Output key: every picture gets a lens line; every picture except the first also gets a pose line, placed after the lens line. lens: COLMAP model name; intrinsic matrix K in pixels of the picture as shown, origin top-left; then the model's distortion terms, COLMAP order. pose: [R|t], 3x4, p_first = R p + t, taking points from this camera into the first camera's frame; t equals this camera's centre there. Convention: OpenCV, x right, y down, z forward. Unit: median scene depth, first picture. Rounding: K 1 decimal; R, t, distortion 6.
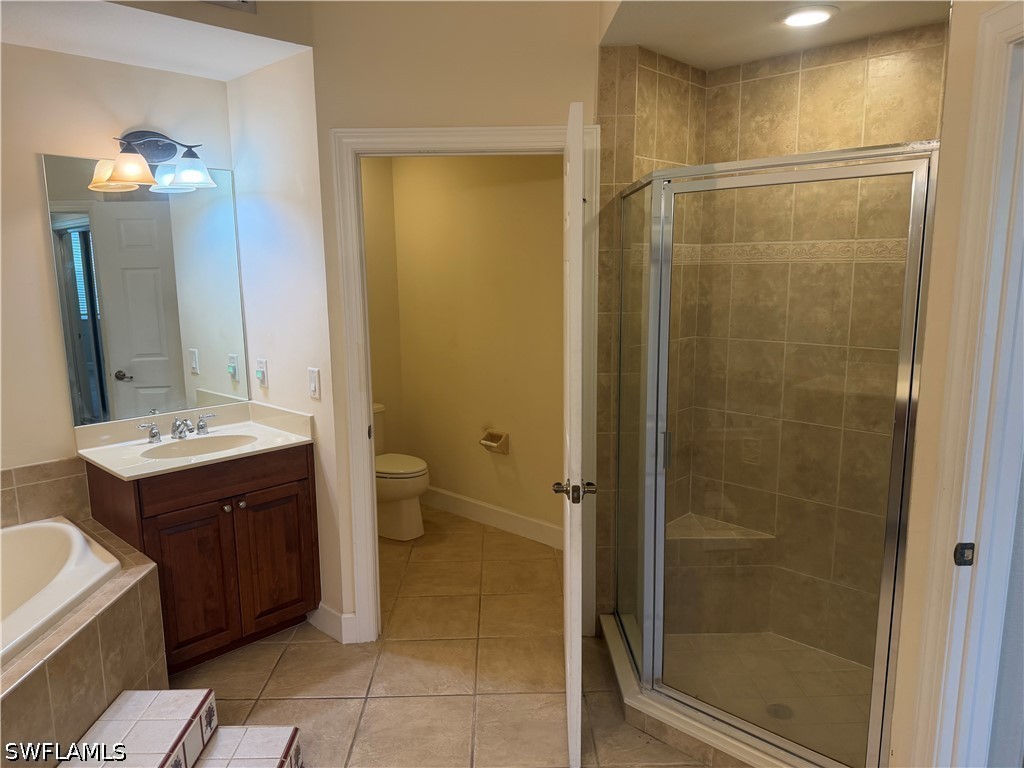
lens RADIAL K [[717.5, 0, 512.0], [0, 717.5, 384.0], [0, 0, 1]] dist [0.087168, -0.132300]
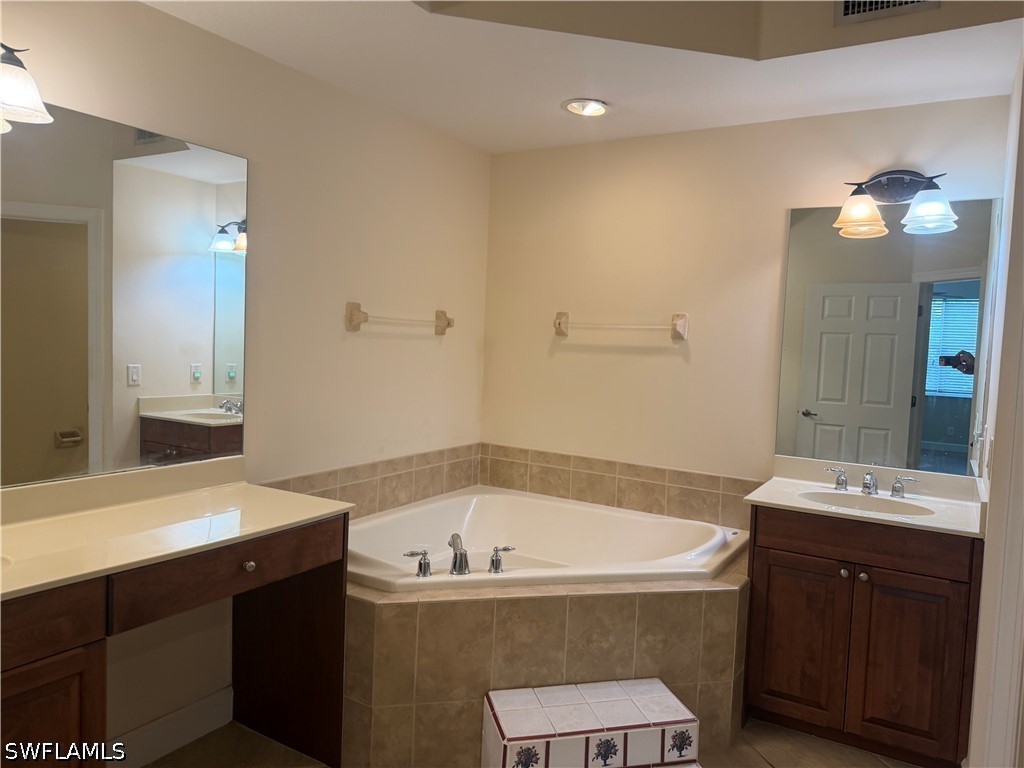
lens RADIAL K [[712.8, 0, 511.8], [0, 712.8, 377.7], [0, 0, 1]] dist [0.088148, -0.138017]
pose [[0.216758, 0.071308, -0.973617, 0.509338], [-0.202451, 0.978930, 0.026625, -0.003169], [0.955002, 0.191339, 0.226628, 0.528796]]
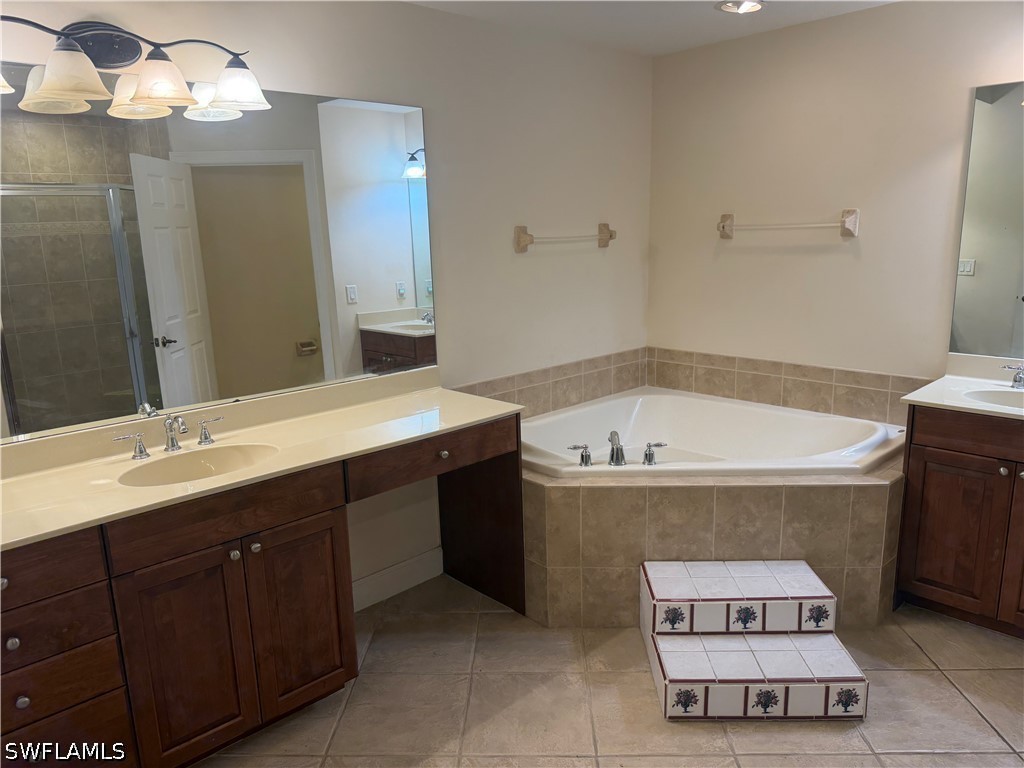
lens RADIAL K [[717.5, 0, 512.0], [0, 717.5, 384.0], [0, 0, 1]] dist [0.087168, -0.132300]
pose [[-0.045952, 0.219434, -0.974545, 0.676629], [-0.137157, 0.964950, 0.223740, -0.066588], [0.989483, 0.143947, -0.014244, 0.577930]]
